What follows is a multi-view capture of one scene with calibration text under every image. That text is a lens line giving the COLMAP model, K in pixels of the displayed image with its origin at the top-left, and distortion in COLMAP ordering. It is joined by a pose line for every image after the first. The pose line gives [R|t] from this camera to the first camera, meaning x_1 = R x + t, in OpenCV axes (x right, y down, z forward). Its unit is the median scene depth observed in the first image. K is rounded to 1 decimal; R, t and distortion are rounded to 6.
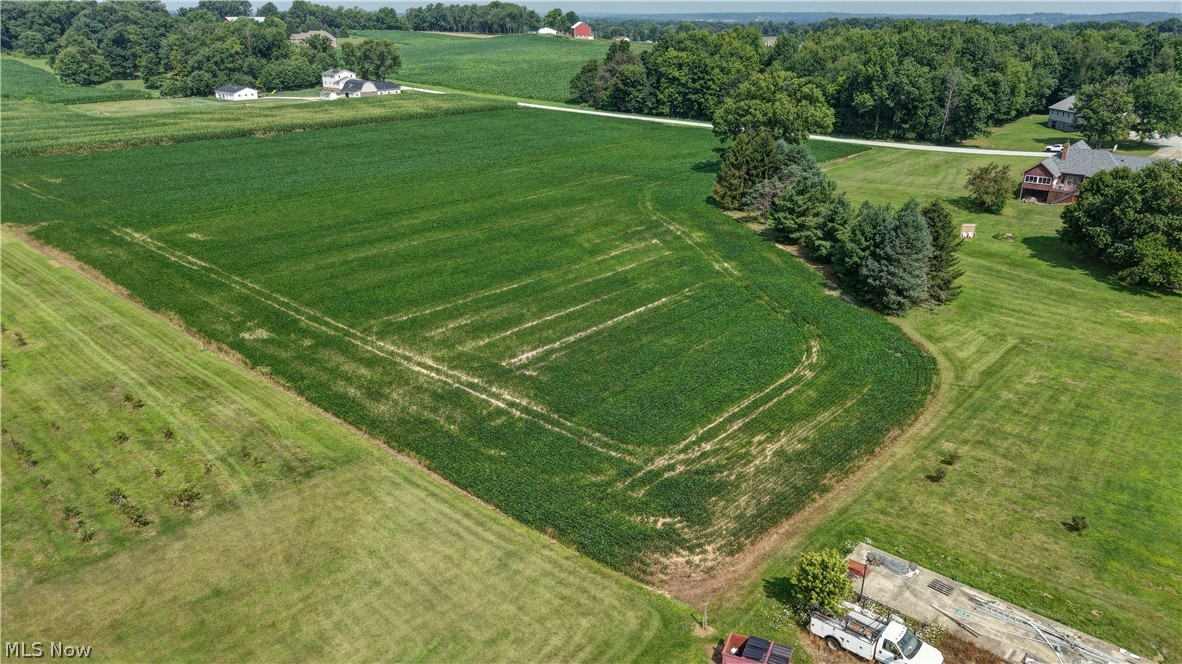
lens RADIAL K [[795.3, 0, 584.1], [0, 795.3, 333.2], [0, 0, 1]] dist [0.018801, -0.020920]
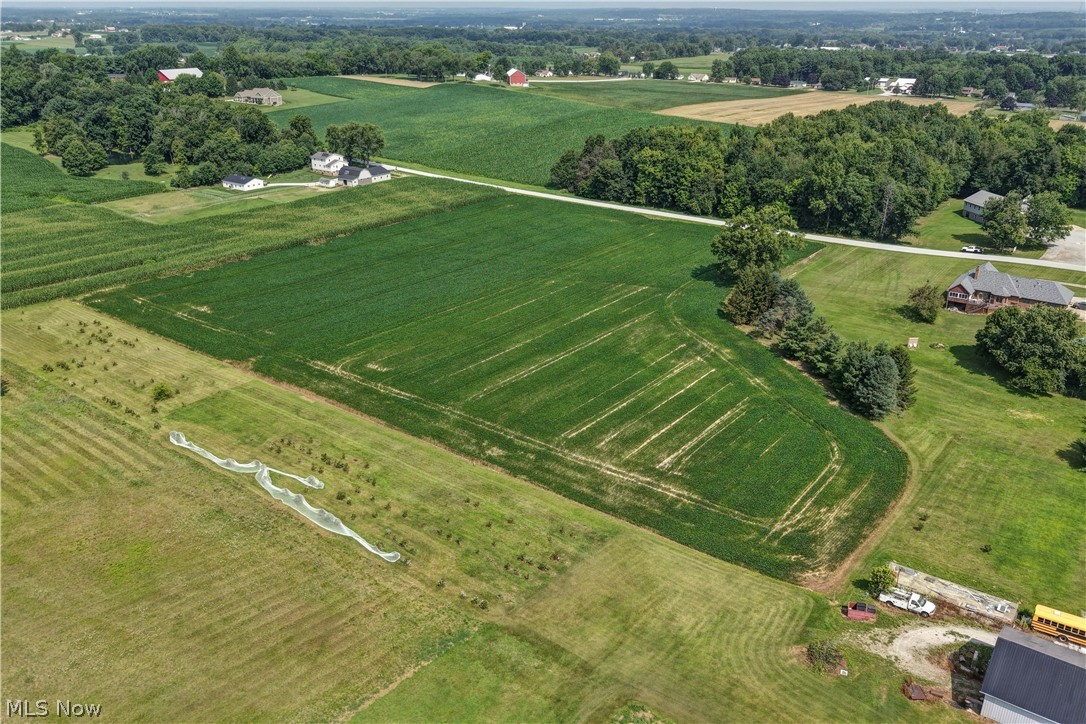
lens RADIAL K [[863.0, 0, 541.7], [0, 863.0, 364.3], [0, 0, 1]] dist [0.033934, -0.066551]
pose [[0.996946, -0.031798, 0.071326, -0.339402], [0.031090, 0.999456, 0.011020, -0.149603], [-0.071637, -0.008769, 0.997392, -0.576932]]
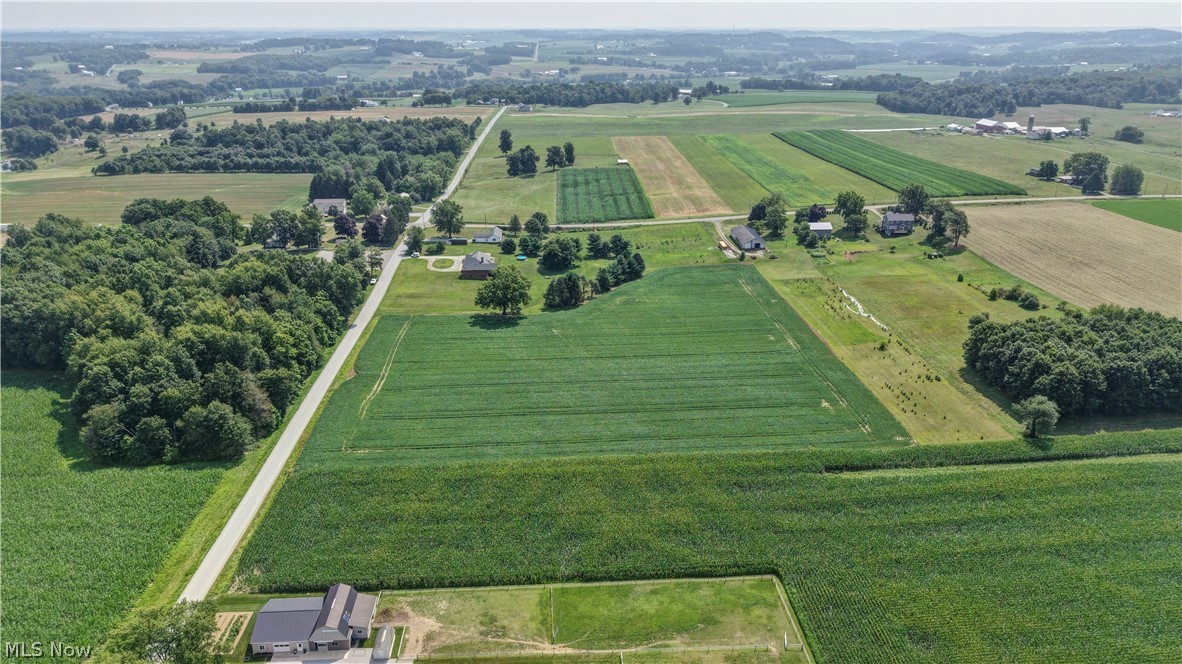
lens RADIAL K [[795.3, 0, 586.1], [0, 795.3, 340.9], [0, 0, 1]] dist [0.018801, -0.020920]
pose [[-0.707504, -0.263865, 0.655602, -1.976610], [0.262579, 0.763122, 0.590506, -2.025591], [-0.656118, 0.589933, -0.470626, 2.944046]]
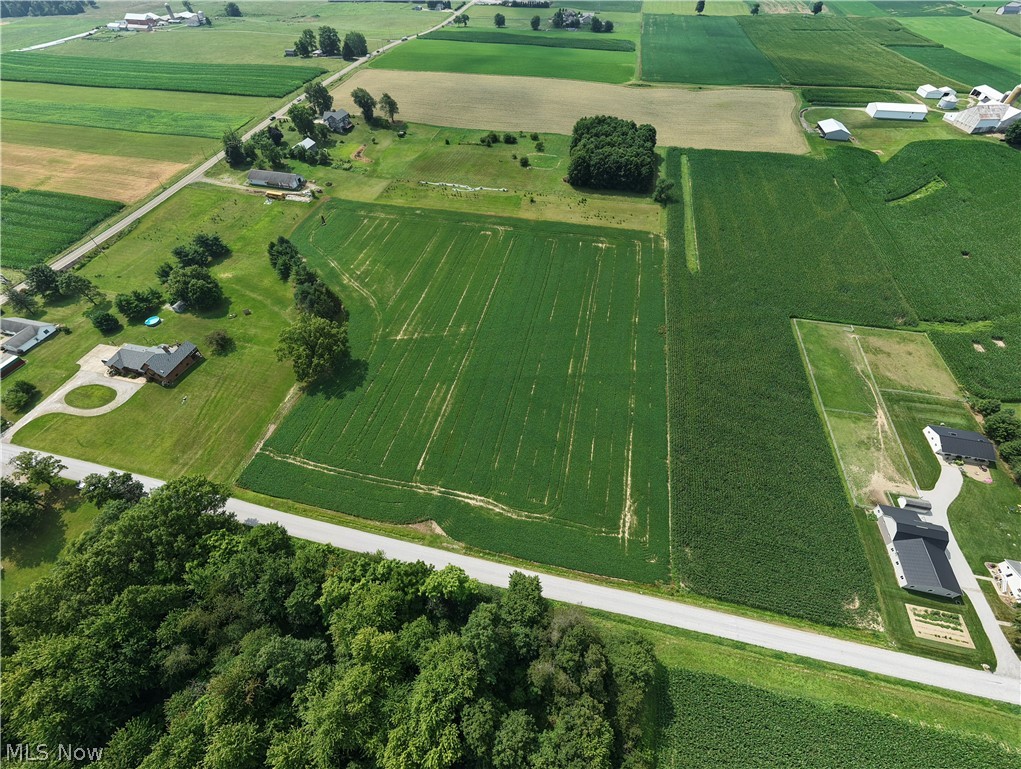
lens RADIAL K [[422.9, 0, 515.6], [0, 422.9, 384.8], [0, 0, 1]] dist [-0.006387, 0.002371]
pose [[-0.870632, 0.367518, -0.327002, 0.289697], [-0.190172, 0.361603, 0.912731, -1.793540], [0.453690, 0.856840, -0.244931, 2.336810]]
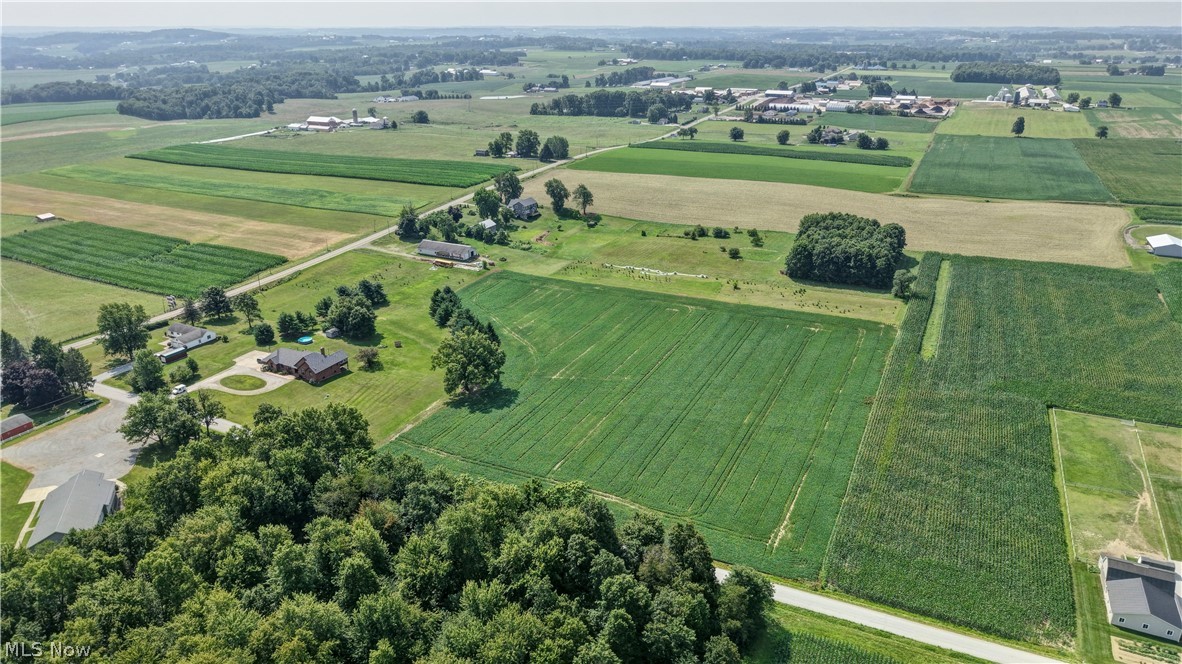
lens RADIAL K [[795.3, 0, 596.1], [0, 795.3, 328.9], [0, 0, 1]] dist [0.018801, -0.020920]
pose [[-0.958553, 0.097275, -0.267796, 0.646511], [-0.111024, 0.738087, 0.665508, -2.213332], [0.262394, 0.667656, -0.696695, 3.362030]]
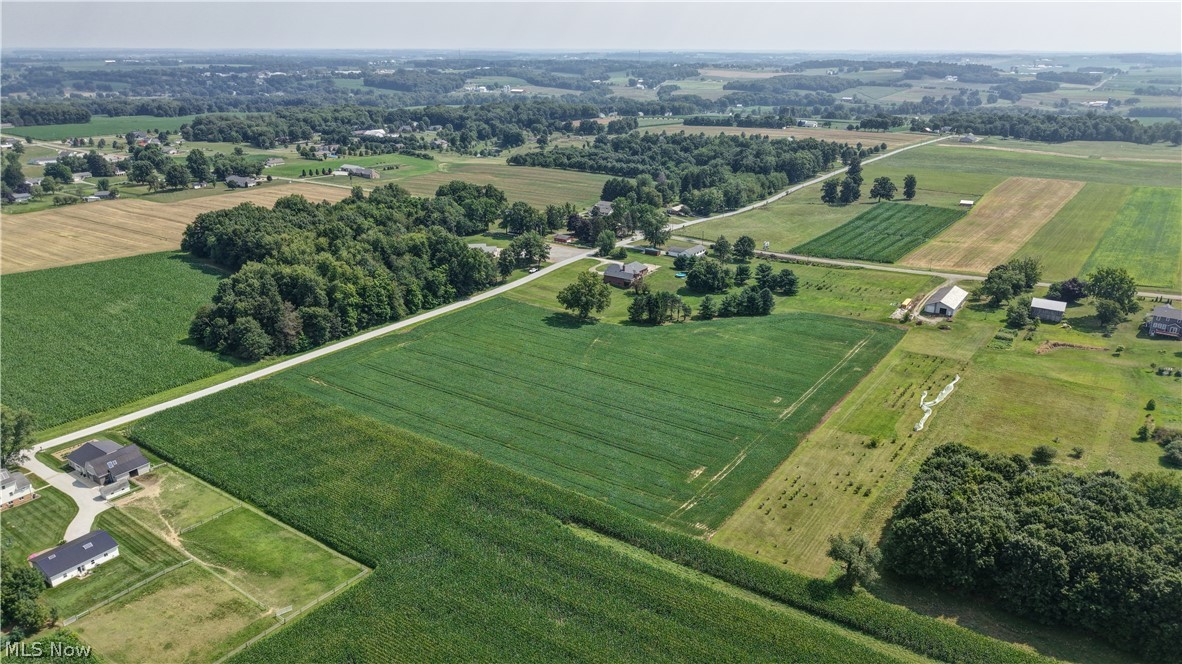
lens RADIAL K [[795.3, 0, 581.7], [0, 795.3, 327.3], [0, 0, 1]] dist [0.018801, -0.020920]
pose [[-0.113833, -0.334466, 0.935508, -2.768770], [0.368312, 0.860325, 0.352403, -1.460639], [-0.922707, 0.384674, 0.025255, 1.542574]]
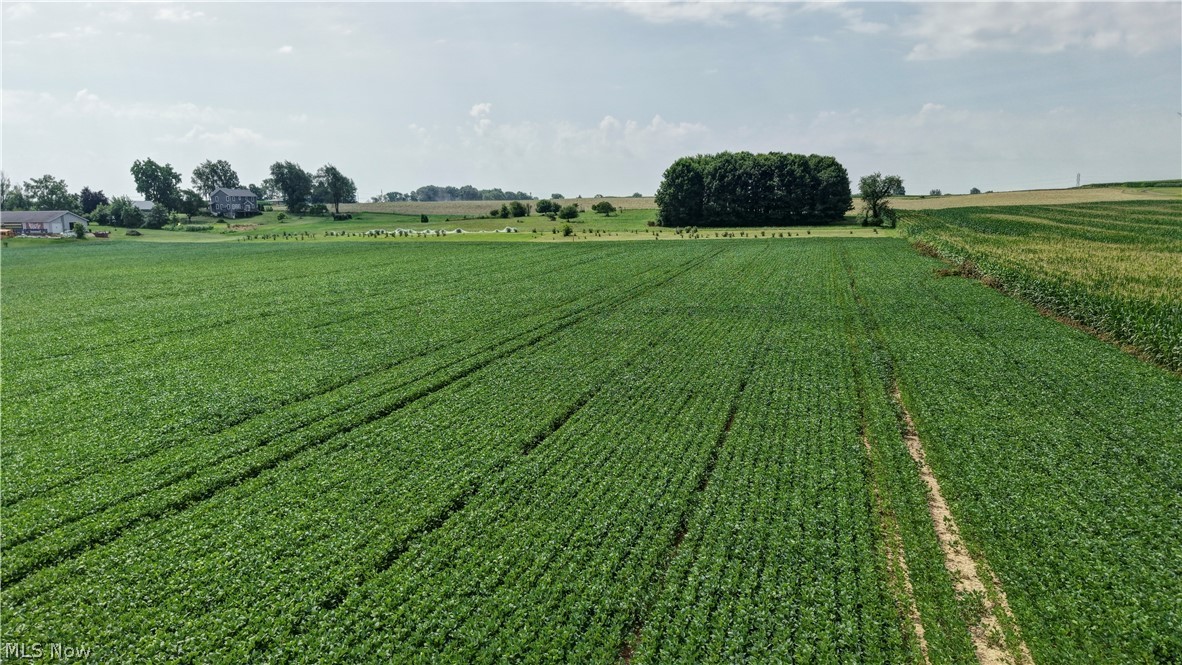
lens RADIAL K [[795.3, 0, 594.5], [0, 795.3, 340.6], [0, 0, 1]] dist [0.018801, -0.020920]
pose [[-0.900442, 0.076423, -0.428210, -0.156801], [-0.155140, 0.863275, 0.480299, -0.763512], [0.406369, 0.498914, -0.765473, 2.501053]]
